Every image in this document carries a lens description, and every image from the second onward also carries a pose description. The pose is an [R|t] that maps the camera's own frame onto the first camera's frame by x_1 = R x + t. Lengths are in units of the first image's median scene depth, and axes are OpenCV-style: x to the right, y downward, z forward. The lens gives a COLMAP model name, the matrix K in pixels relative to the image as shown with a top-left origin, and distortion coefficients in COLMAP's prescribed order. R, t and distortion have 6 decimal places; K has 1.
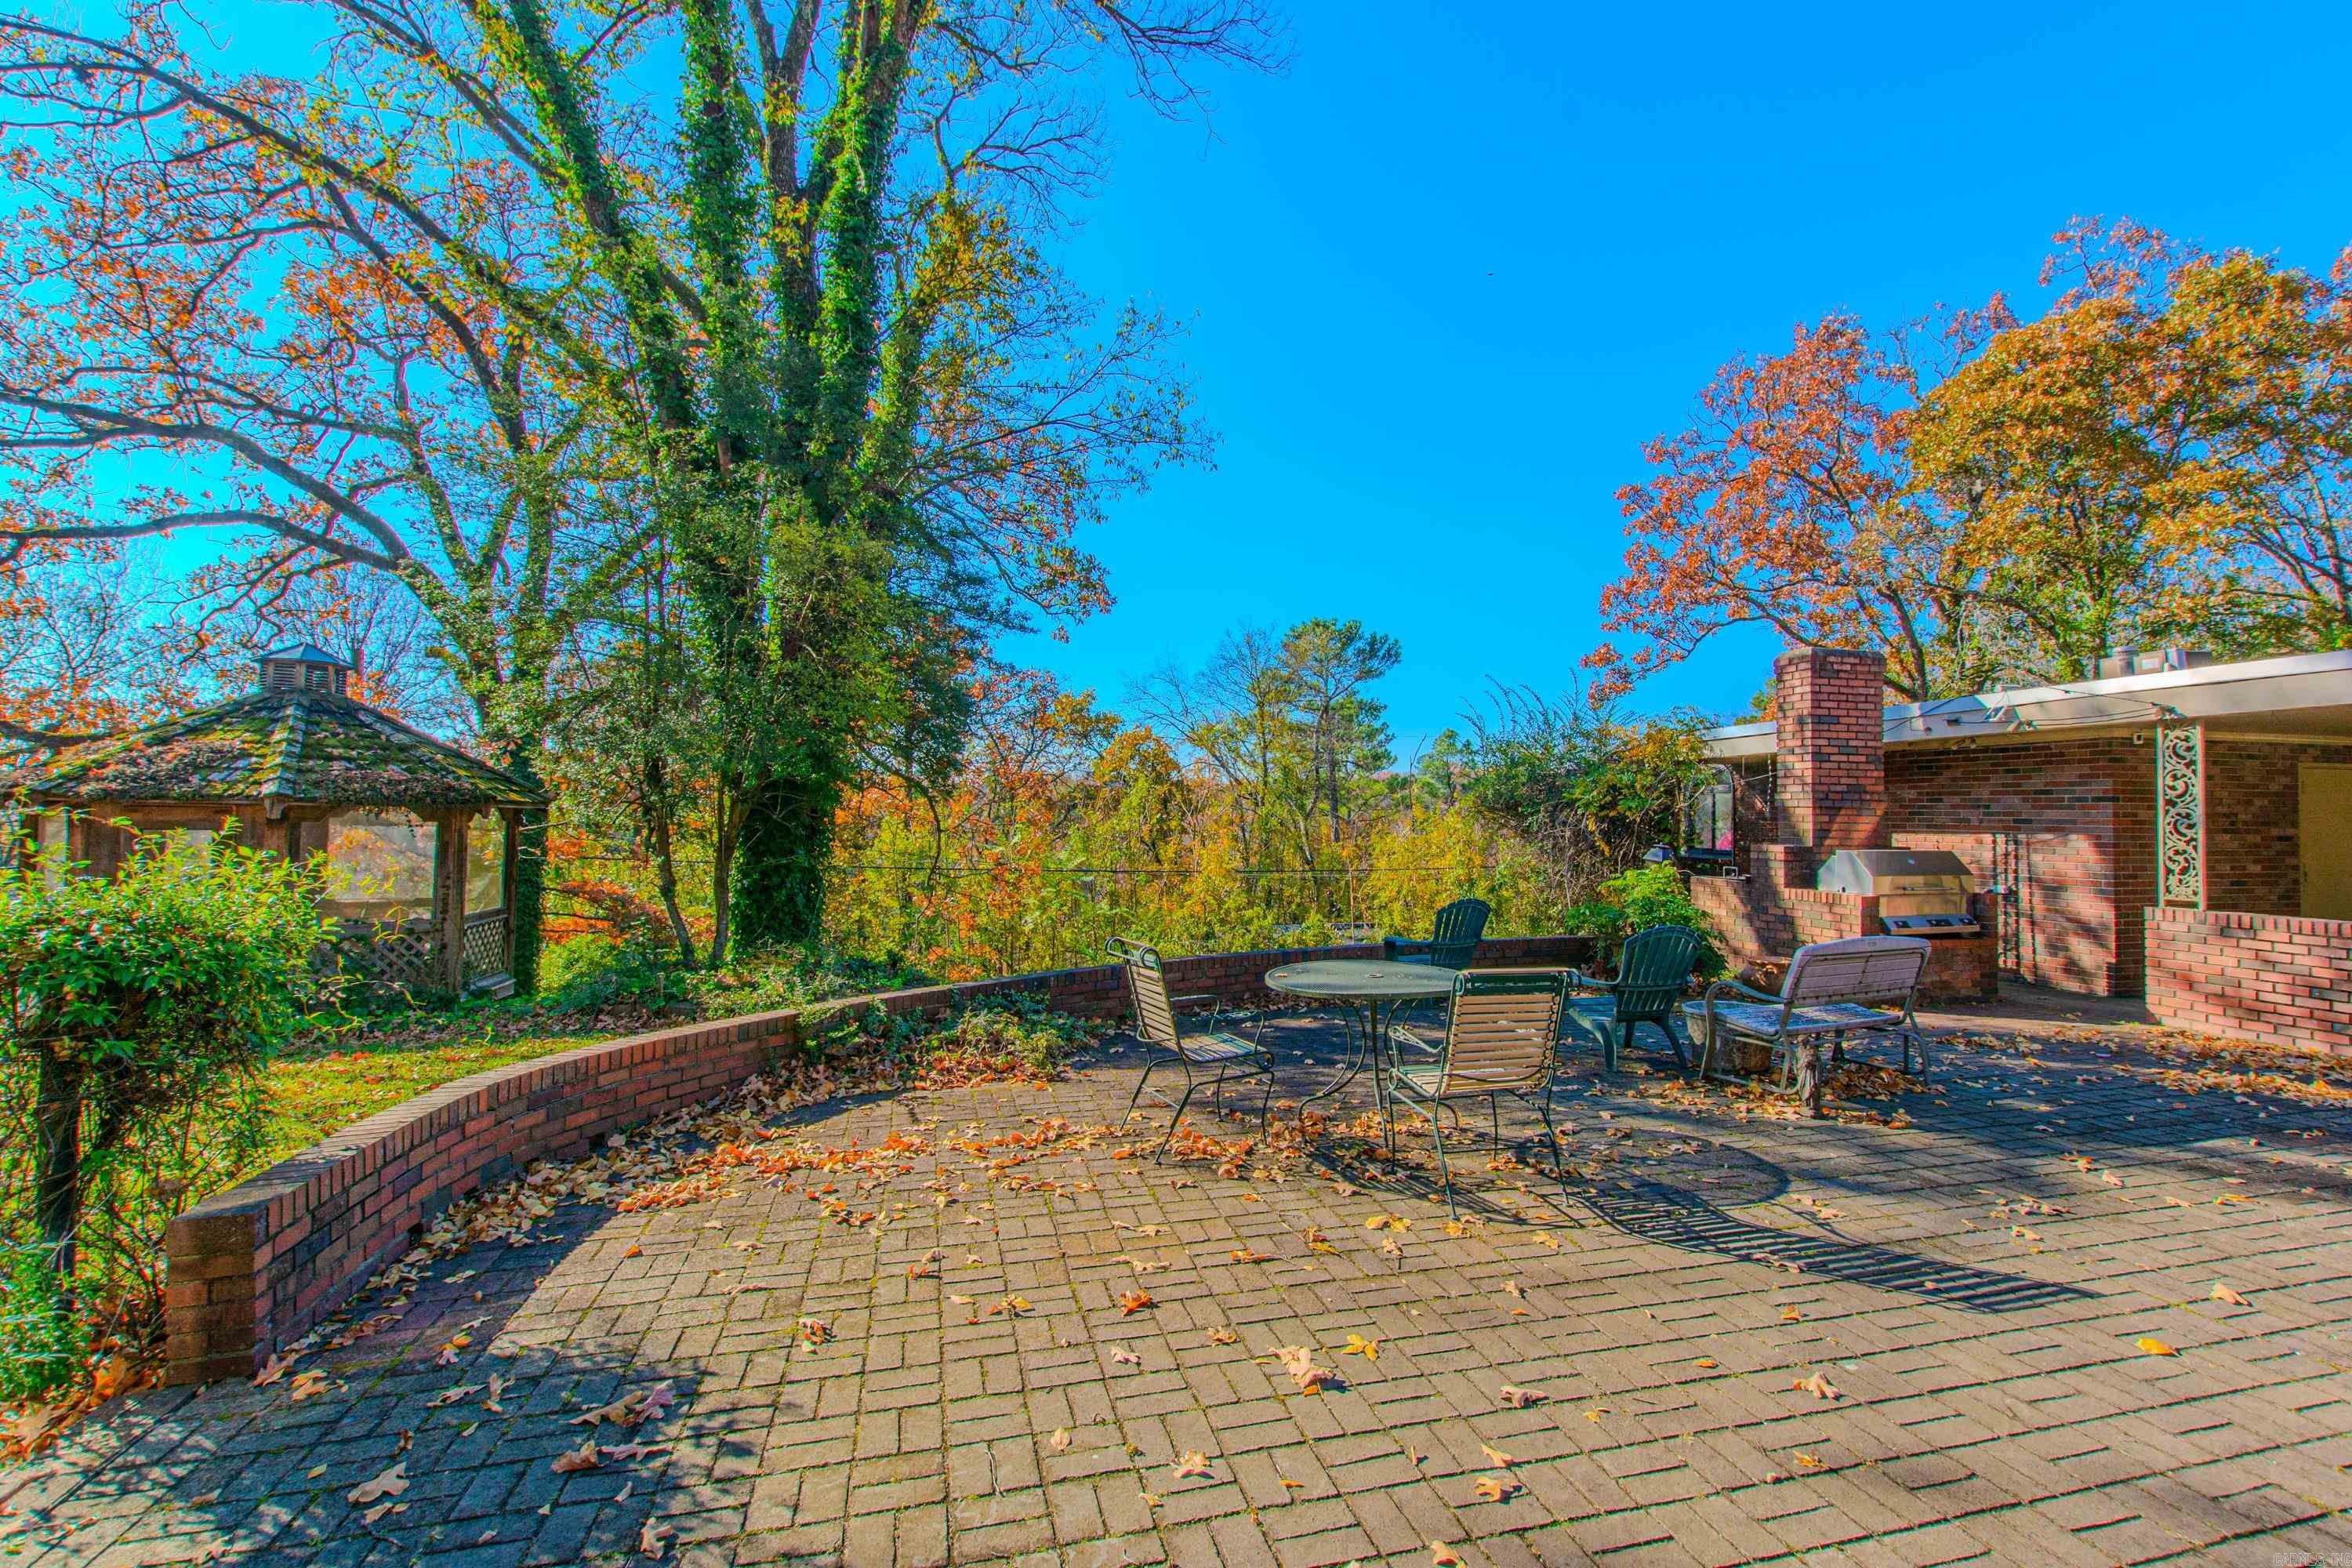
lens RADIAL K [[1042.3, 0, 1176.8], [0, 1042.3, 791.1], [0, 0, 1]] dist [-0.001359, -0.000122]
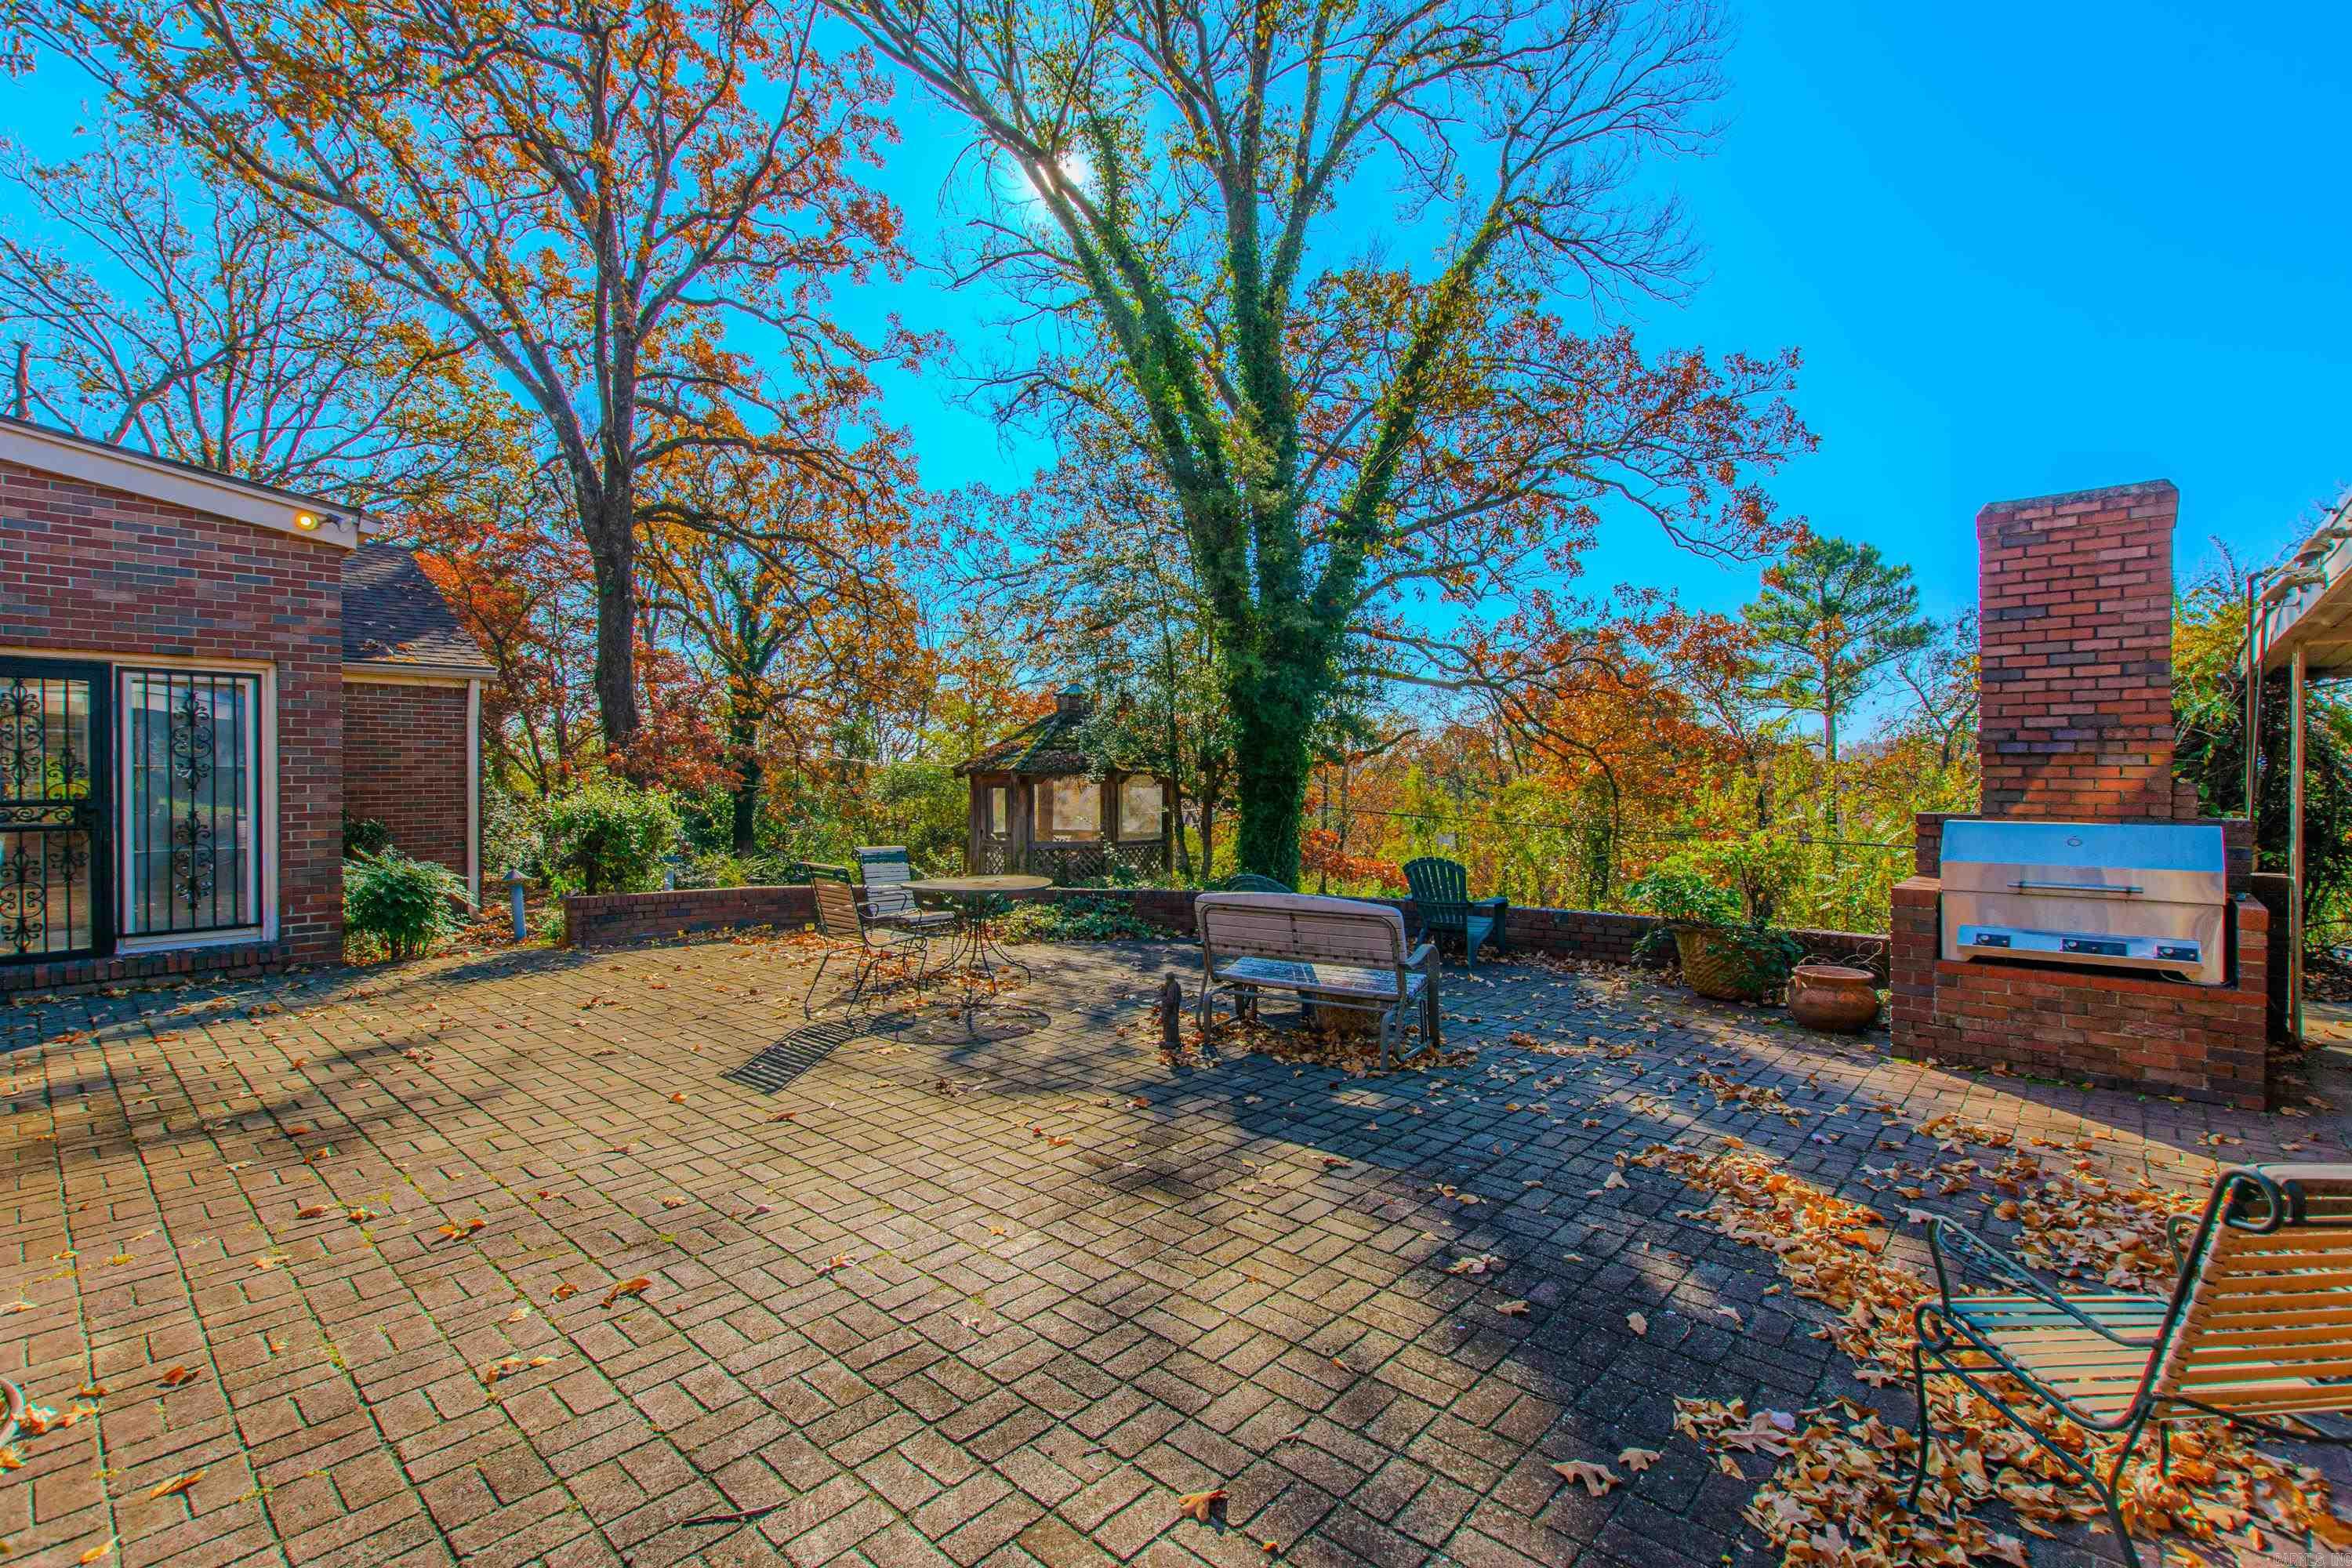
lens RADIAL K [[1042.3, 0, 1179.6], [0, 1042.3, 789.6], [0, 0, 1]] dist [-0.001359, -0.000122]
pose [[0.539601, -0.004345, -0.841910, 2.090463], [0.022377, 0.999707, 0.009182, 0.066223], [0.841624, -0.023794, 0.539540, 0.639792]]
